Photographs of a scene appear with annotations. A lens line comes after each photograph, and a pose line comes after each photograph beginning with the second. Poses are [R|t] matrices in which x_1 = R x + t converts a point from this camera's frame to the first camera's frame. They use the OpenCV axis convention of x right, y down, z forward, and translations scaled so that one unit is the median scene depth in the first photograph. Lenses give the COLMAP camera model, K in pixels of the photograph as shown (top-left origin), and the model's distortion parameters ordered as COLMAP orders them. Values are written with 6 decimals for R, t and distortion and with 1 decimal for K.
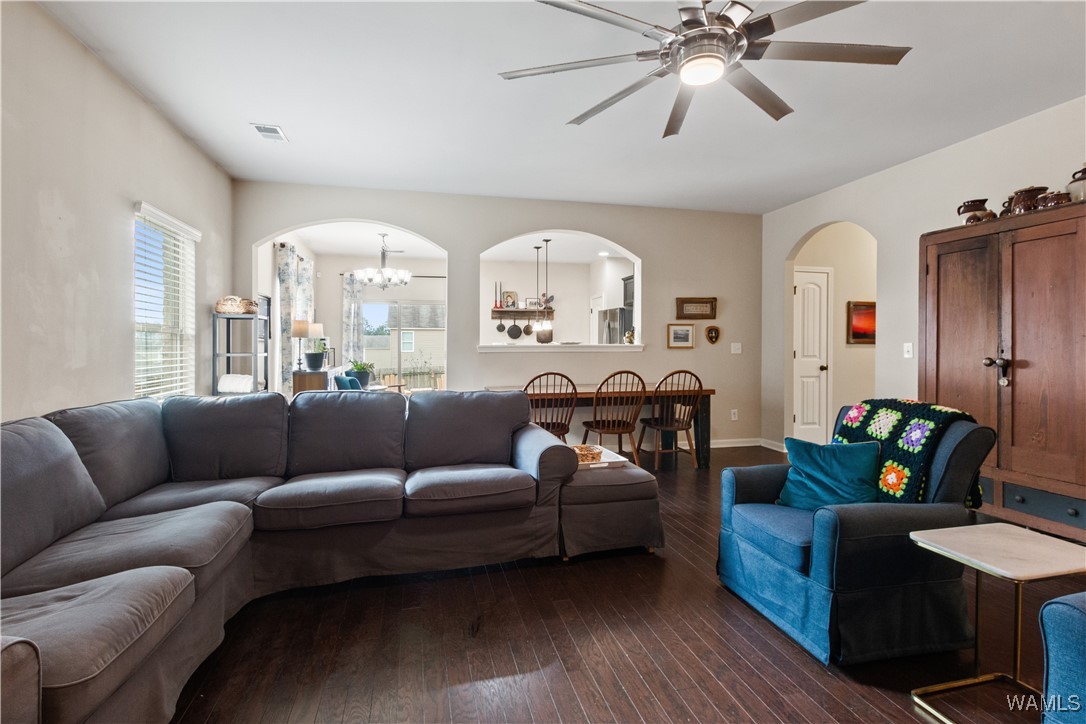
lens RADIAL K [[509.7, 0, 546.1], [0, 509.7, 369.7], [0, 0, 1]] dist [0.002115, 0.000019]
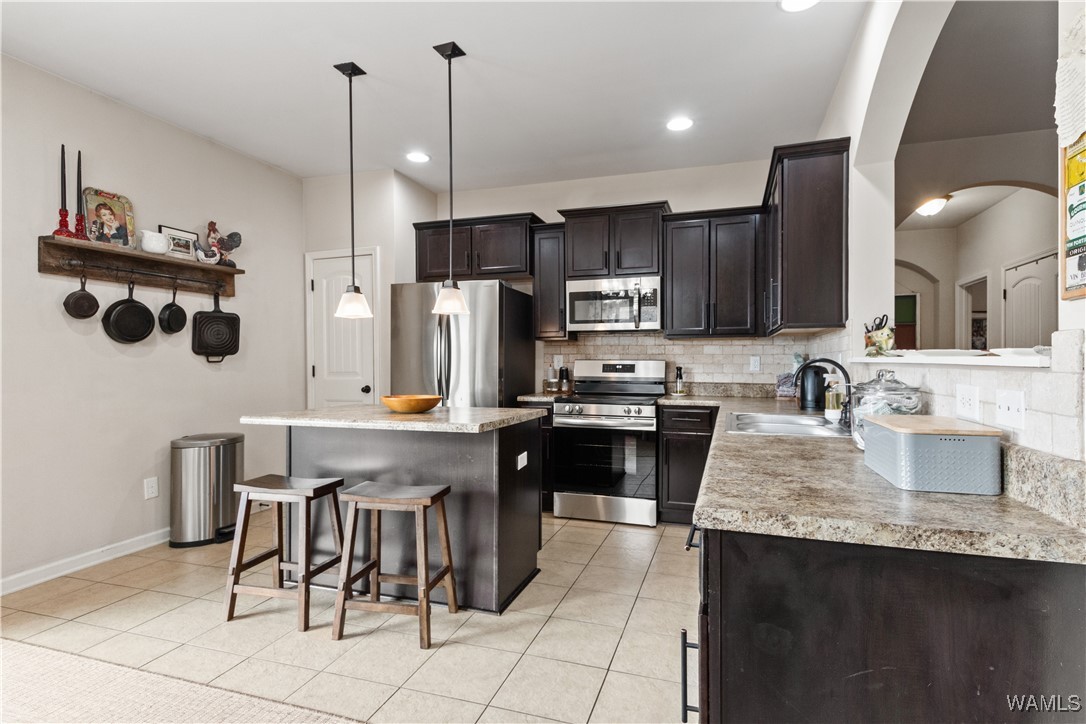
lens RADIAL K [[549.1, 0, 543.0], [0, 549.1, 362.0], [0, 0, 1]] dist [0.002329, 0.000429]
pose [[0.541701, -0.003379, 0.840564, -0.212683], [0.042049, 0.998849, -0.023084, -0.030267], [-0.839519, 0.047850, 0.541220, 0.601336]]
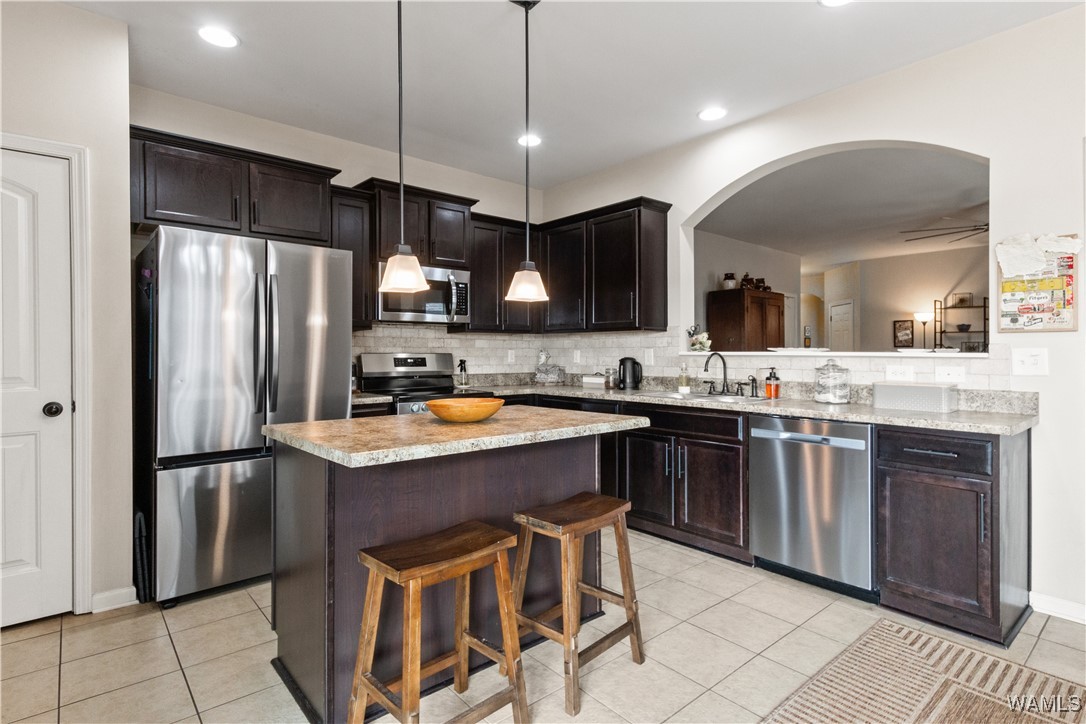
lens RADIAL K [[550.4, 0, 544.9], [0, 550.4, 348.5], [0, 0, 1]] dist [-0.002031, -0.000049]
pose [[-0.449412, 0.005113, 0.893310, -0.222378], [0.044921, 0.998848, 0.016883, -0.046780], [-0.892194, 0.047716, -0.449124, 0.906063]]
